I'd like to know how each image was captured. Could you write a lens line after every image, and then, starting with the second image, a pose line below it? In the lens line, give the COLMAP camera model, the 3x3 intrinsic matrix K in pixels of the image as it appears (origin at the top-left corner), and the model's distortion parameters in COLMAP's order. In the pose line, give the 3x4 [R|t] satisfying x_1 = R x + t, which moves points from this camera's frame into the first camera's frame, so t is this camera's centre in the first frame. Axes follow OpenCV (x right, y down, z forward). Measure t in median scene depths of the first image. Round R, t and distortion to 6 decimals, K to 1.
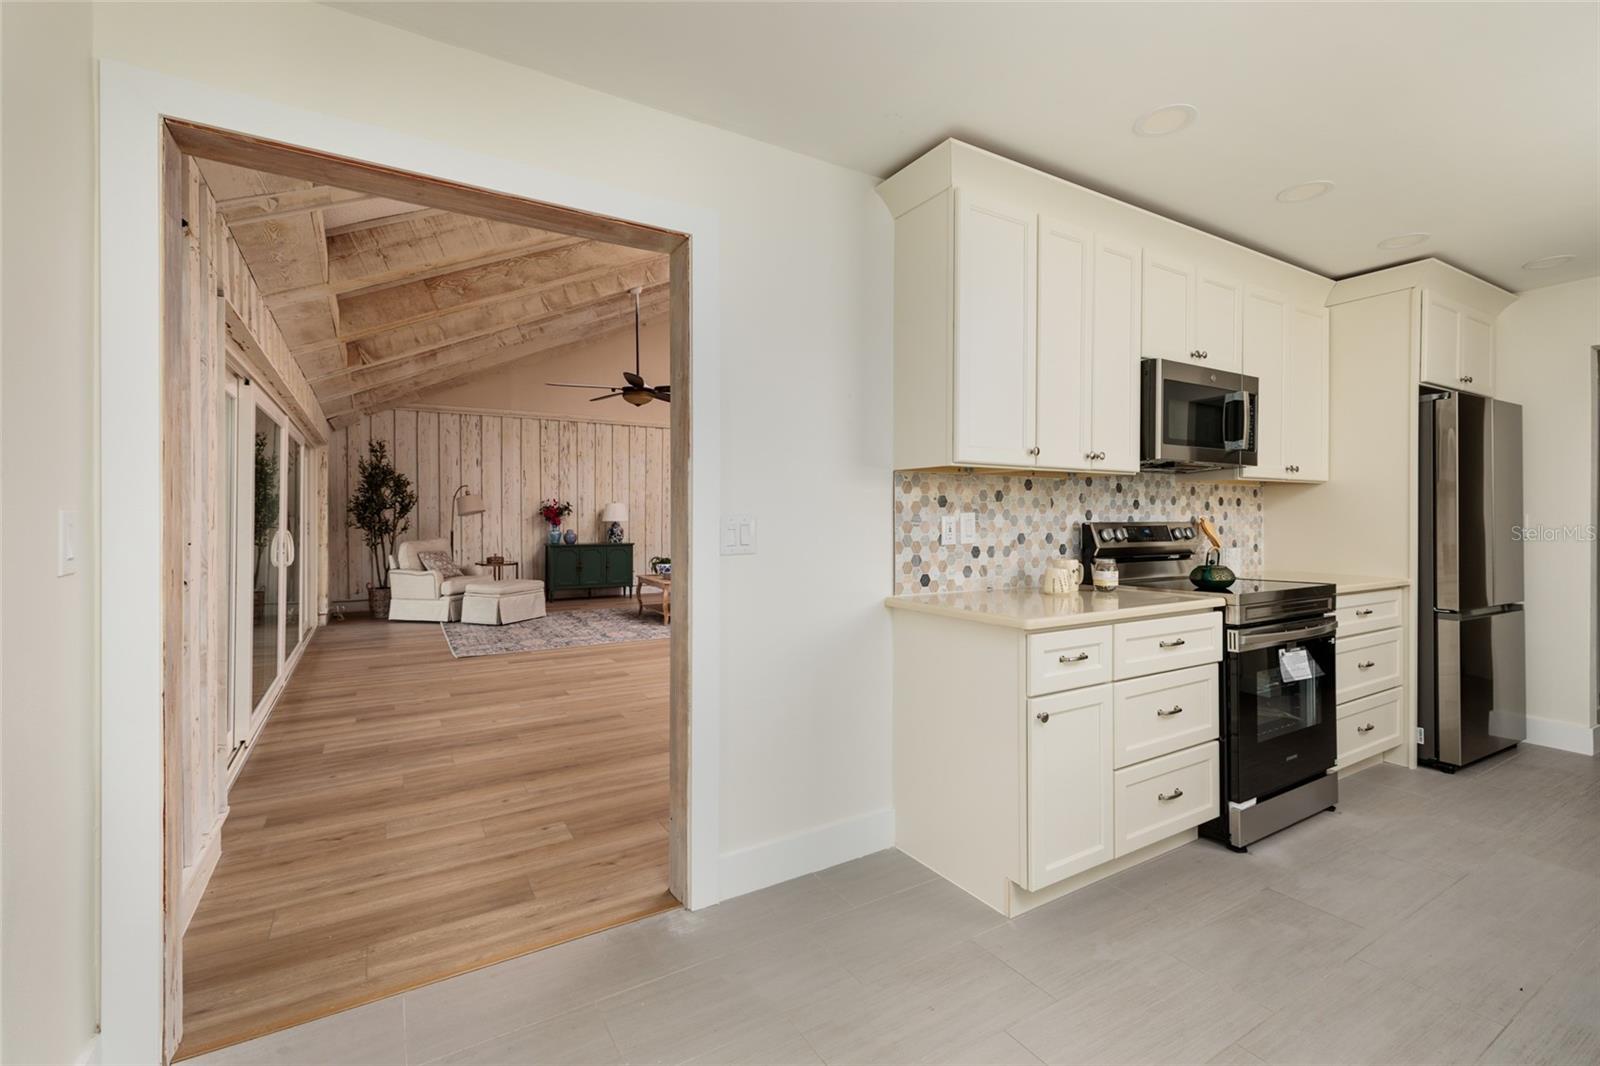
lens RADIAL K [[679.0, 0, 788.7], [0, 679.0, 530.1], [0, 0, 1]] dist [0.000894, 0.000248]
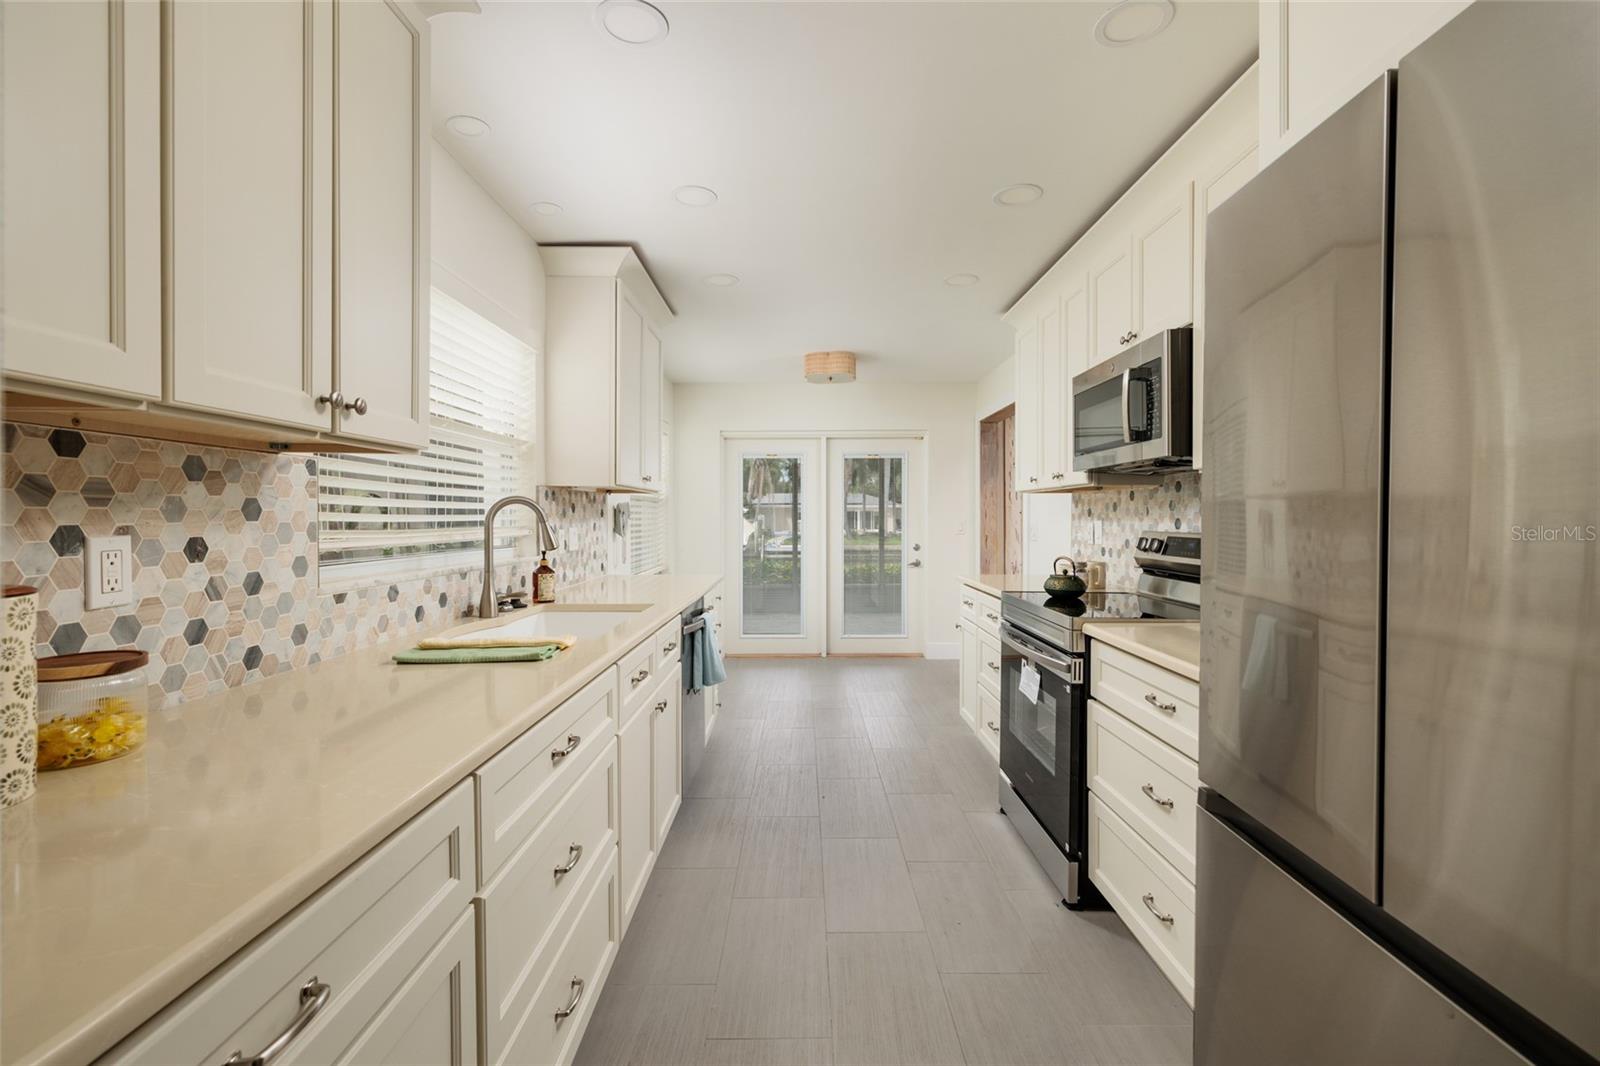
lens RADIAL K [[679.0, 0, 805.5], [0, 679.0, 522.3], [0, 0, 1]] dist [0.000894, 0.000248]
pose [[-0.502023, 0.008074, -0.864816, 1.685010], [-0.013736, 0.999756, 0.017308, -0.037493], [0.864745, 0.020568, -0.501790, 1.173140]]
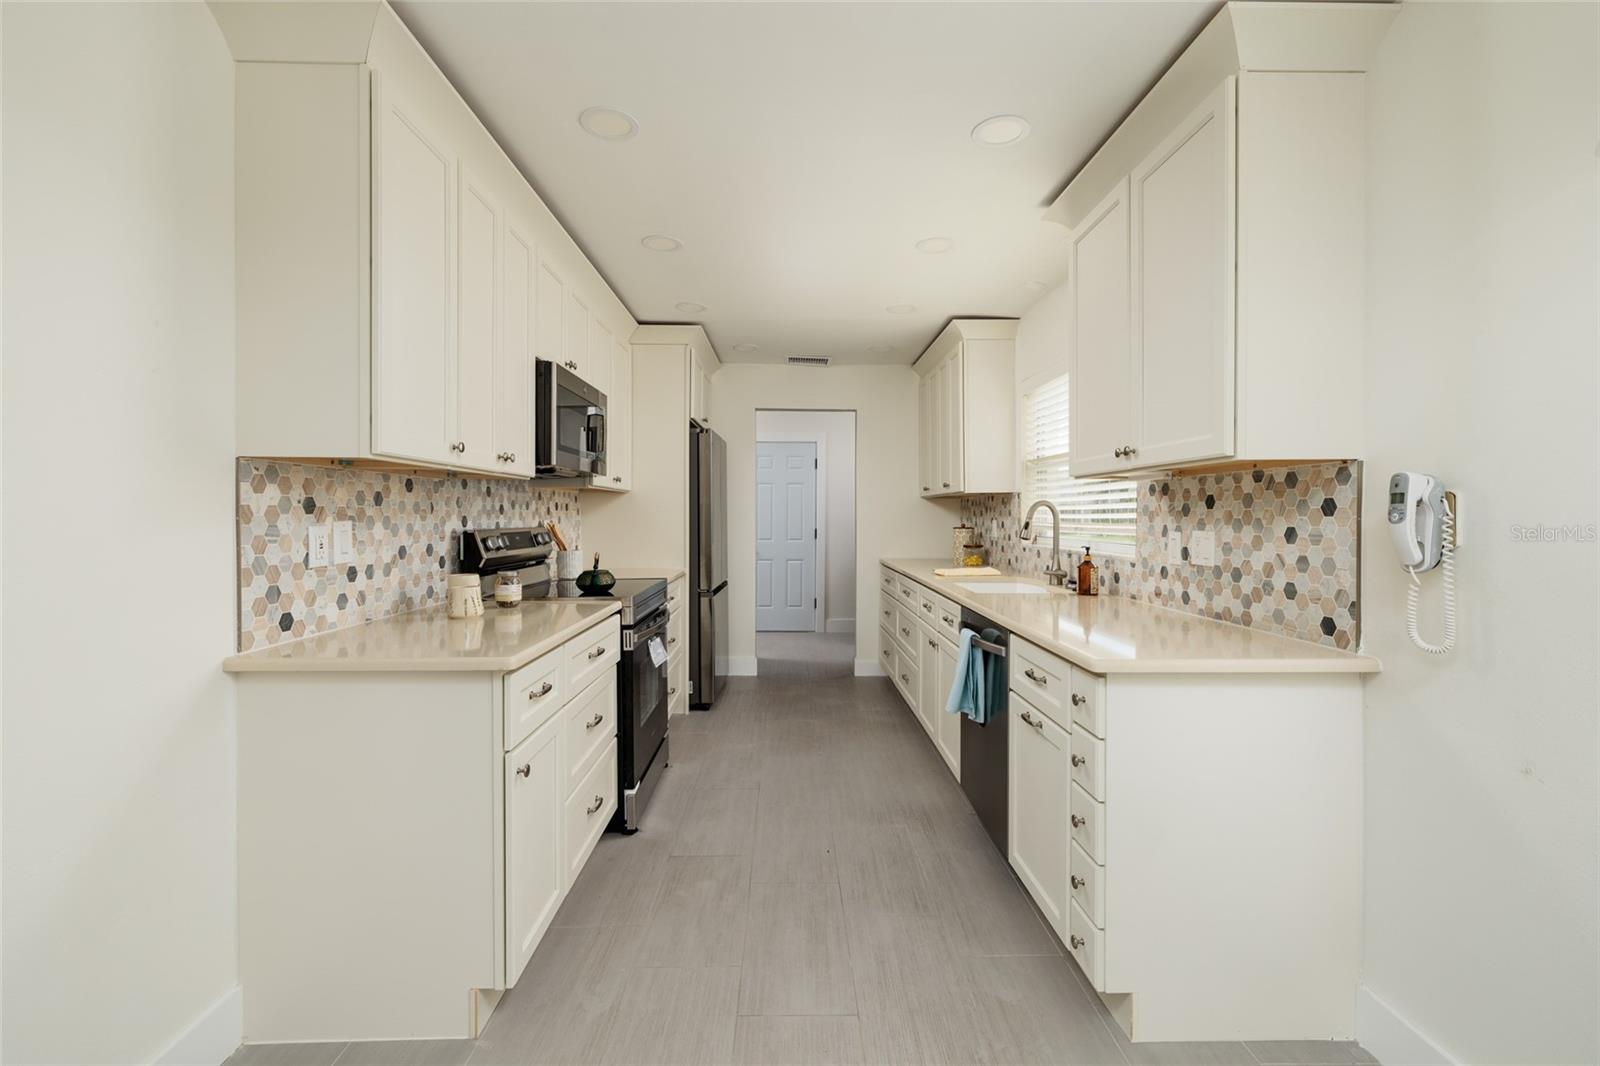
lens RADIAL K [[679.0, 0, 794.3], [0, 679.0, 526.3], [0, 0, 1]] dist [0.000894, 0.000248]
pose [[0.493413, -0.012958, 0.869698, -0.132658], [0.013829, 0.999880, 0.007051, -0.018627], [-0.869685, 0.008548, 0.493533, 0.217525]]
